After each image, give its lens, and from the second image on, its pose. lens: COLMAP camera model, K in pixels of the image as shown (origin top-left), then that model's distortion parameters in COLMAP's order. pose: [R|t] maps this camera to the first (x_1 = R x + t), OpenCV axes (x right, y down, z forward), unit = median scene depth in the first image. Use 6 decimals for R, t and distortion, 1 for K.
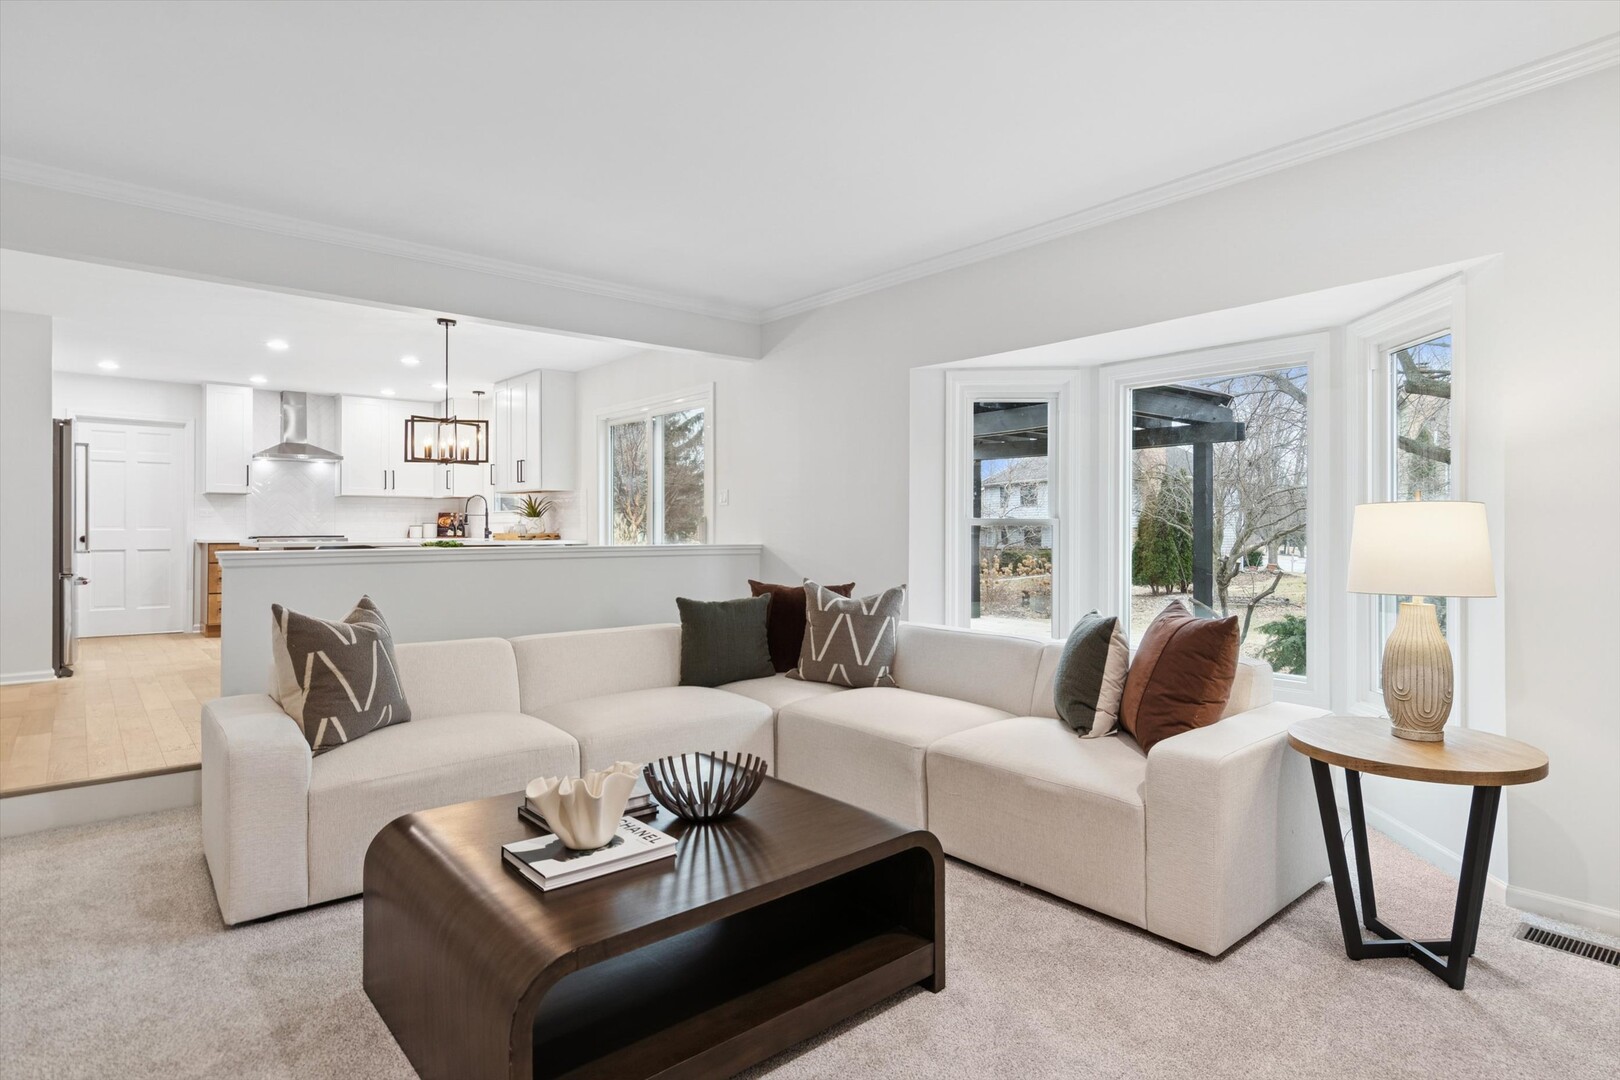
lens RADIAL K [[862.7, 0, 874.2], [0, 862.7, 517.1], [0, 0, 1]] dist [-0.001541, -0.006990]
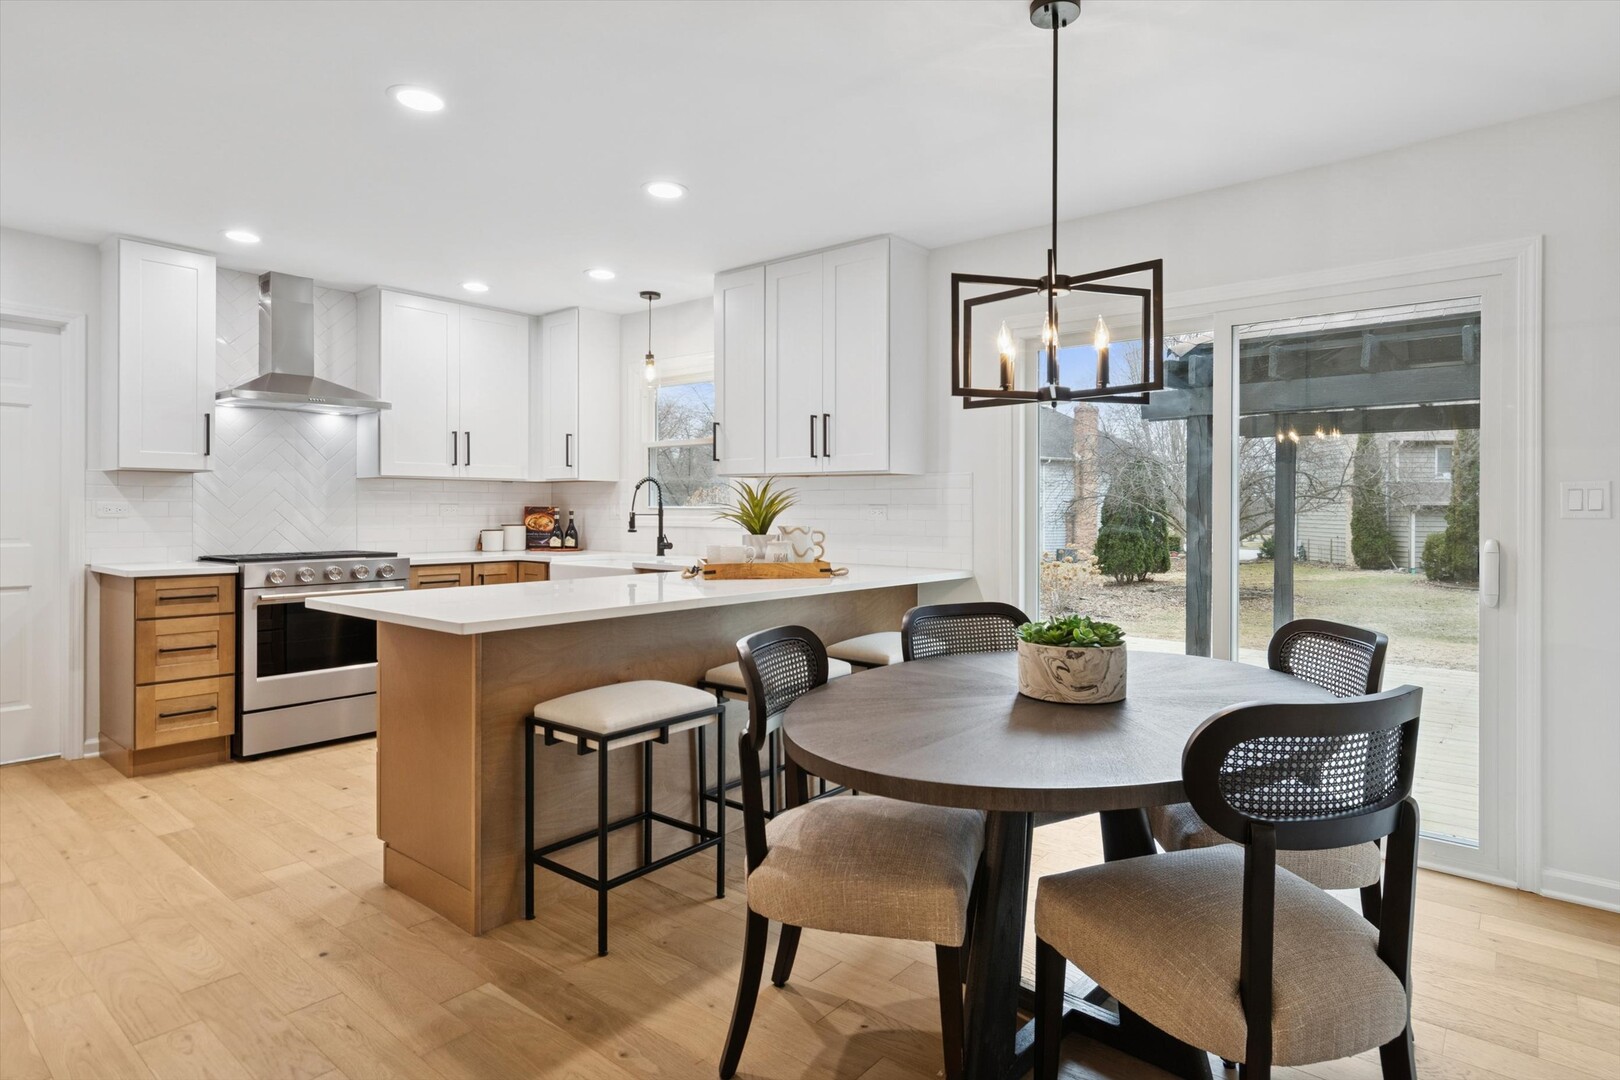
lens RADIAL K [[862.7, 0, 867.7], [0, 862.7, 503.9], [0, 0, 1]] dist [-0.001541, -0.006990]
pose [[0.986520, 0.007180, 0.163485, -0.406539], [-0.008800, 0.999919, 0.009186, -0.015515], [-0.163406, -0.010501, 0.986503, 0.421877]]
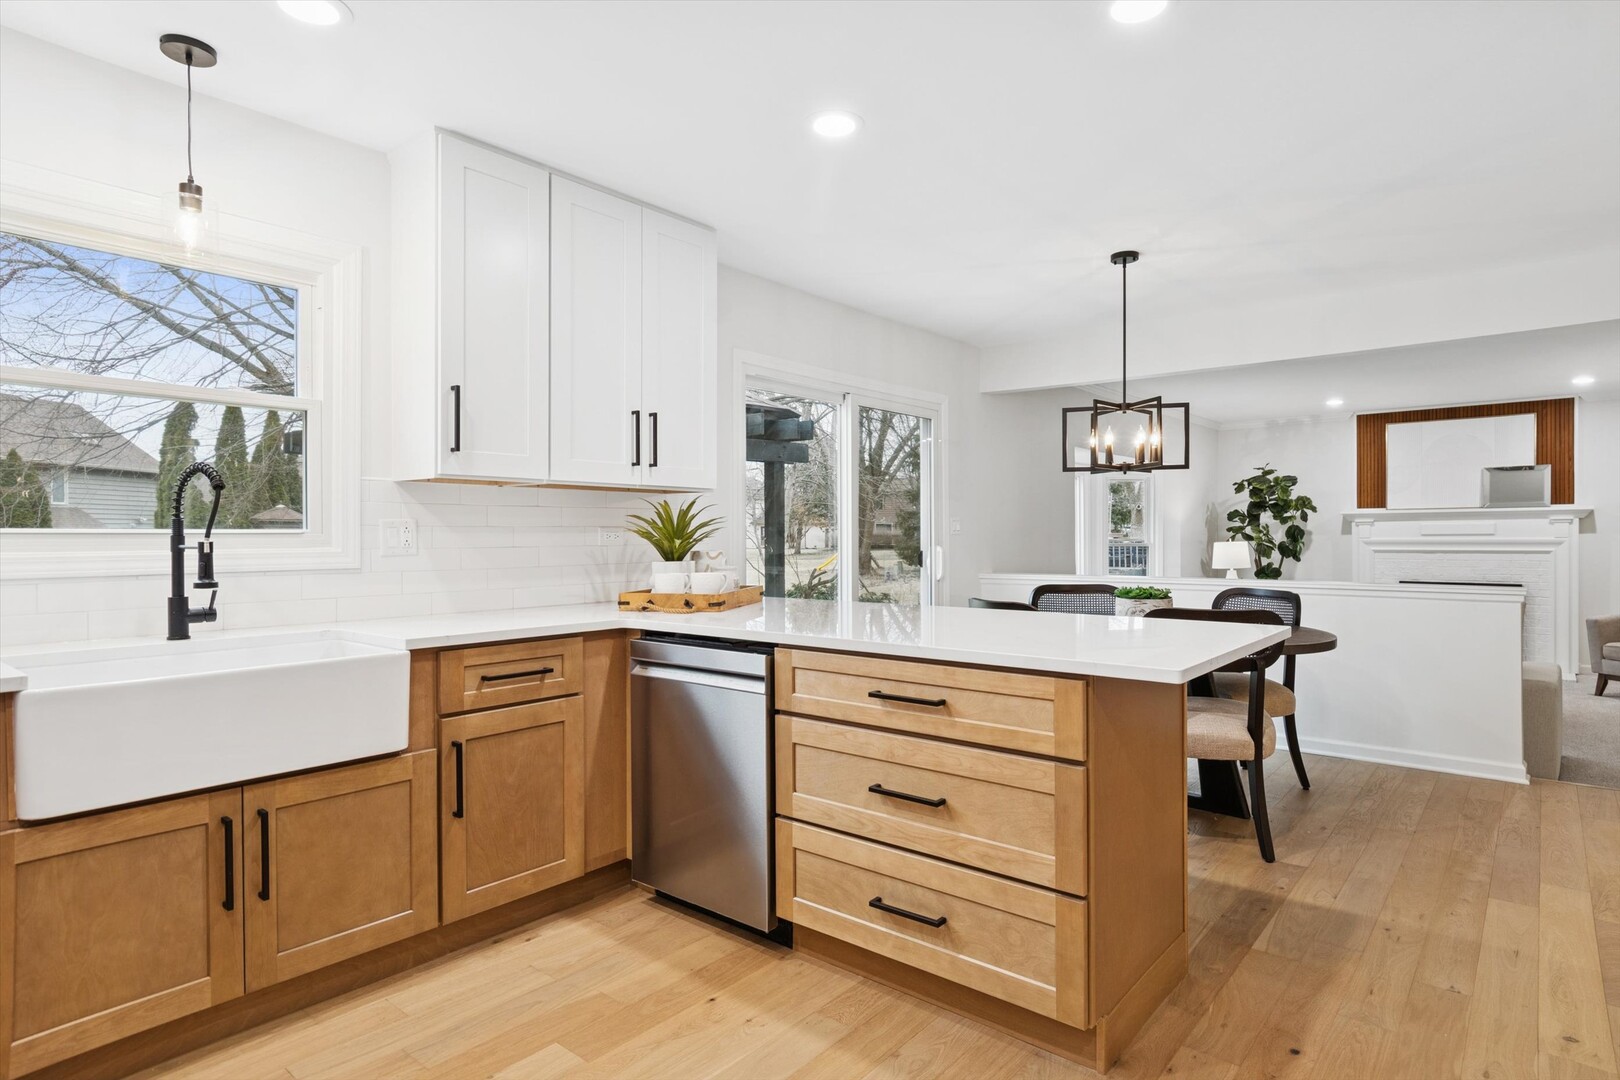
lens RADIAL K [[862.7, 0, 813.7], [0, 862.7, 542.1], [0, 0, 1]] dist [-0.001541, -0.006990]
pose [[-0.124513, -0.006039, 0.992200, -0.718740], [-0.008782, 0.999949, 0.004984, -0.006610], [-0.992179, -0.008093, -0.124560, 0.843512]]
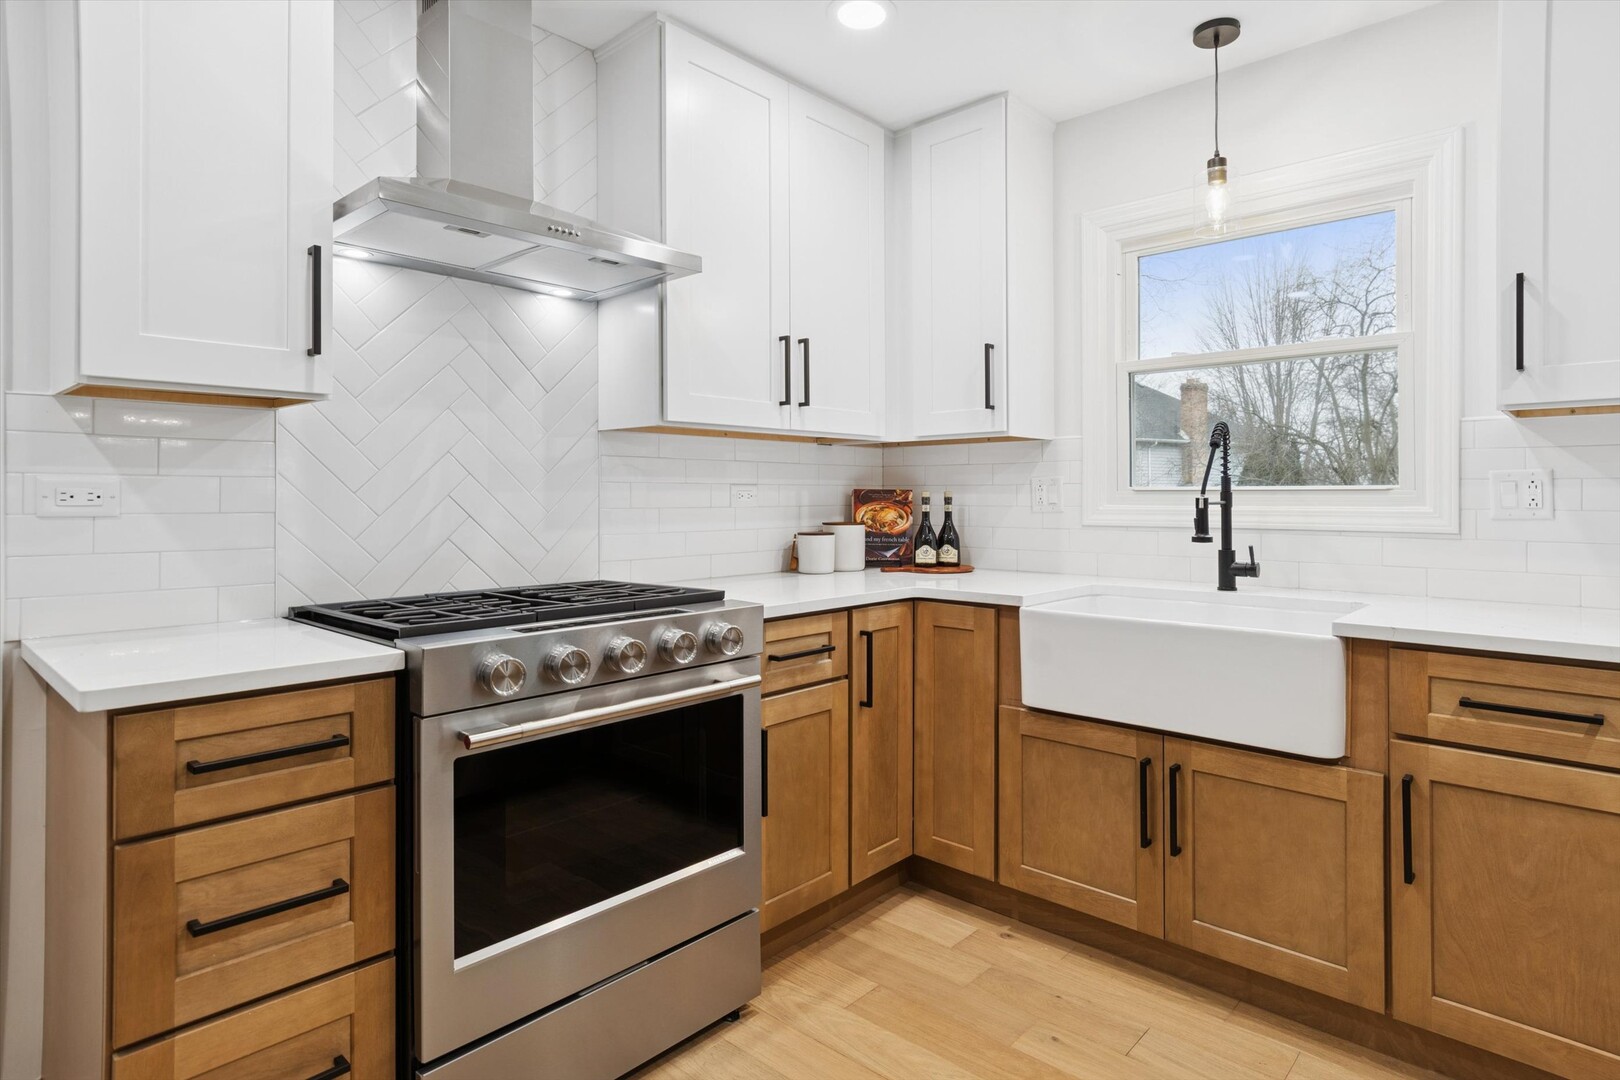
lens RADIAL K [[862.7, 0, 868.7], [0, 862.7, 486.9], [0, 0, 1]] dist [-0.001541, -0.006990]
pose [[0.993489, 0.002746, 0.113895, -0.587126], [-0.003213, 0.999987, 0.003912, -0.007838], [-0.113883, -0.004252, 0.993485, 0.744808]]
